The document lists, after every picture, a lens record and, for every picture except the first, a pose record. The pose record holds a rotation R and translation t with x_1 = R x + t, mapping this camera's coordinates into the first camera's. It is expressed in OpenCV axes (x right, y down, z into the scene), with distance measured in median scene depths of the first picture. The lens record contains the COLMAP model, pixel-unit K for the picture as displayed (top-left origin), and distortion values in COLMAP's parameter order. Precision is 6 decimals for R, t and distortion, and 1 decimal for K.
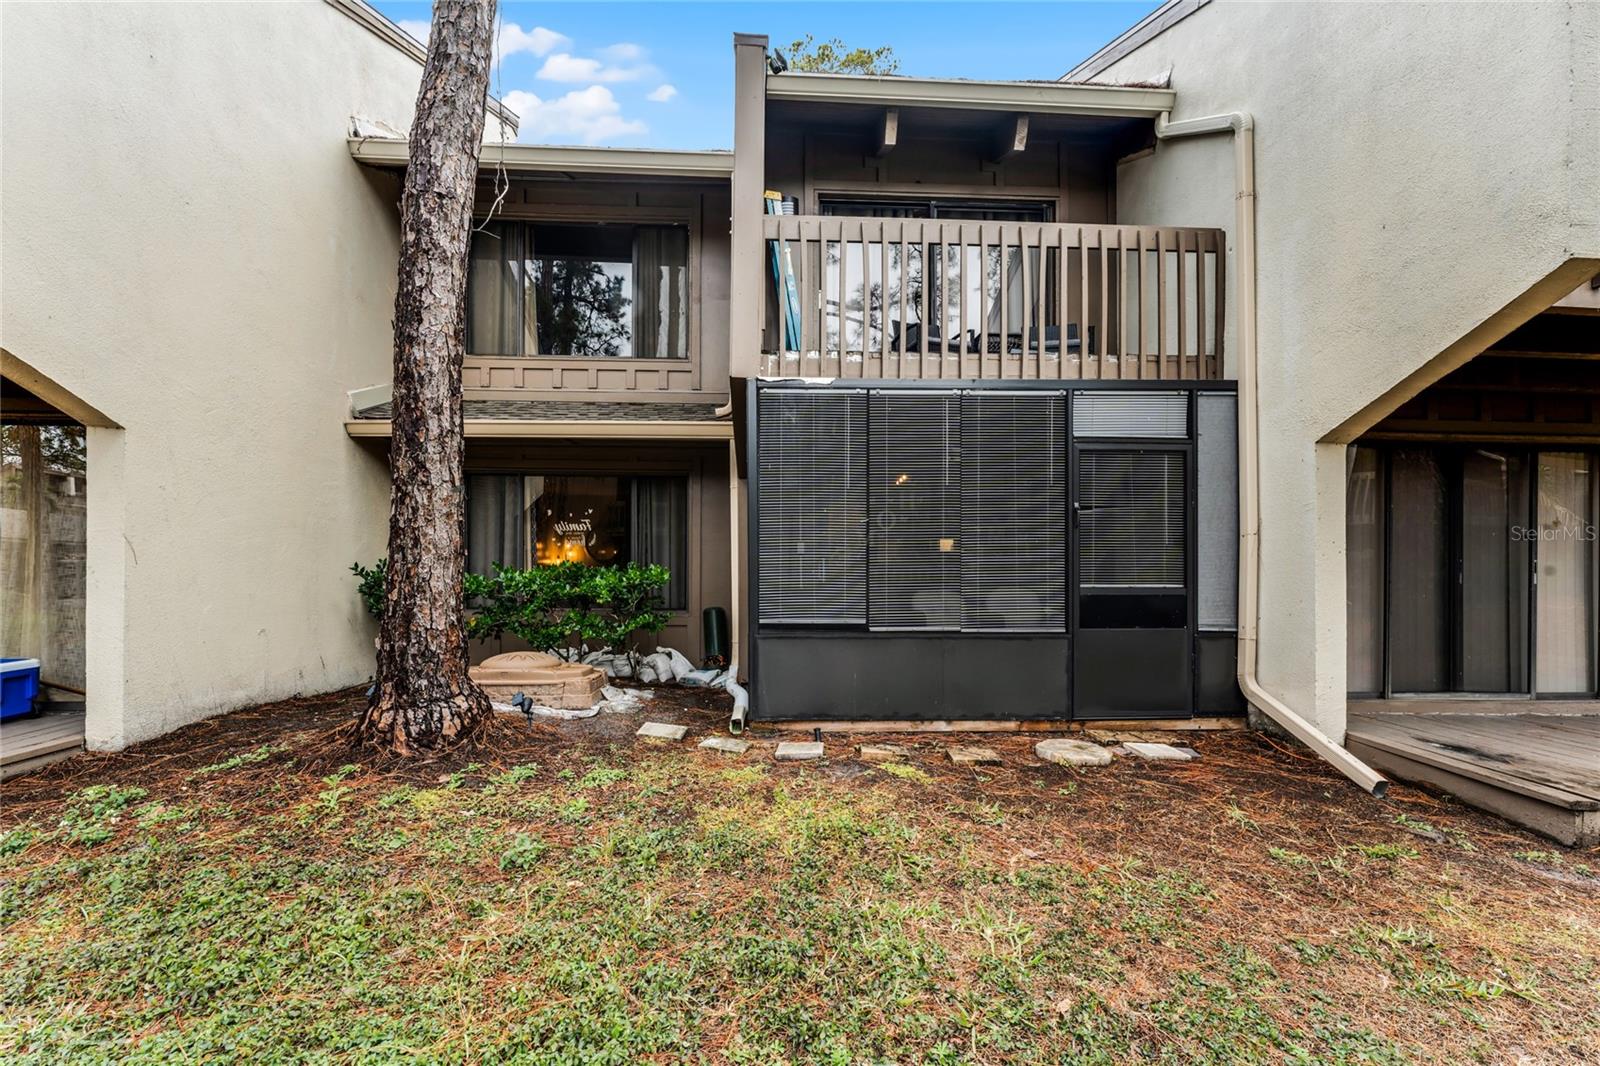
lens RADIAL K [[660.5, 0, 779.2], [0, 660.5, 568.1], [0, 0, 1]] dist [-0.004341, -0.001014]
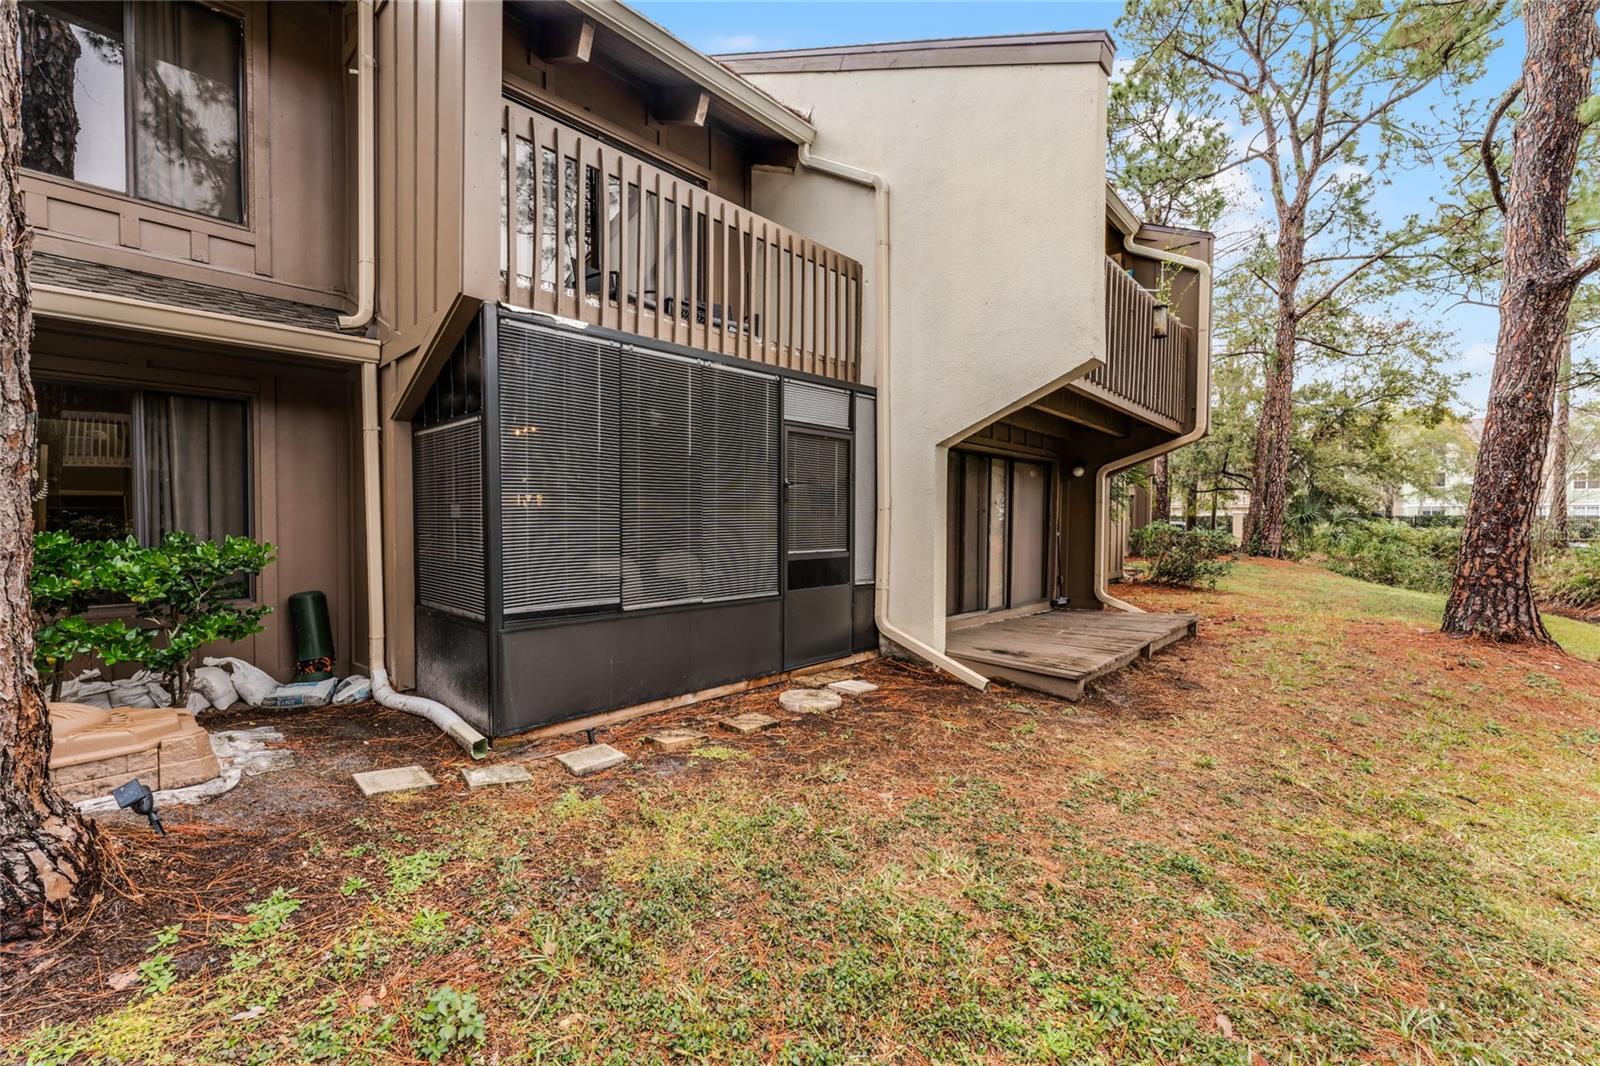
lens RADIAL K [[674.0, 0, 790.1], [0, 674.0, 535.0], [0, 0, 1]] dist [-0.000589, -0.001323]
pose [[0.712383, -0.018107, 0.701557, -0.353377], [-0.004826, 0.999517, 0.030698, -0.039160], [-0.701774, -0.025254, 0.711951, 0.178750]]
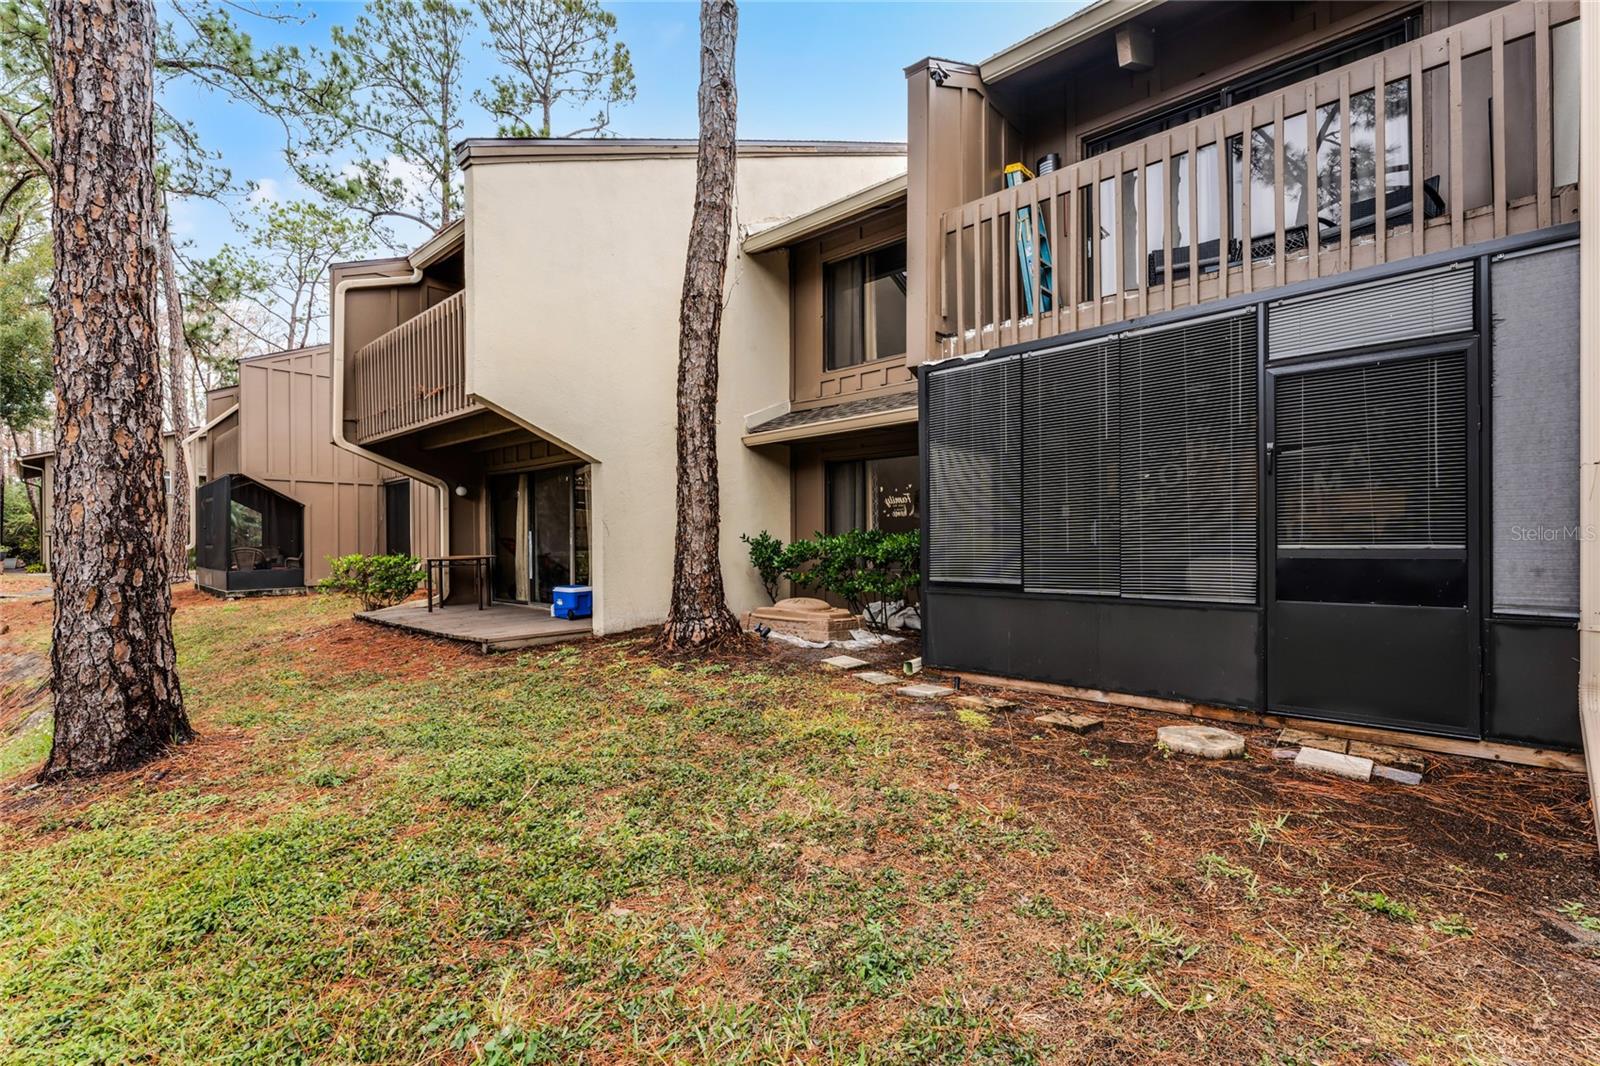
lens RADIAL K [[674.0, 0, 795.4], [0, 674.0, 540.7], [0, 0, 1]] dist [-0.000589, -0.001323]
pose [[0.718171, -0.009045, -0.695808, 0.610015], [0.012022, 0.999928, -0.000590, 0.013152], [0.695763, -0.007941, 0.718228, 0.011015]]
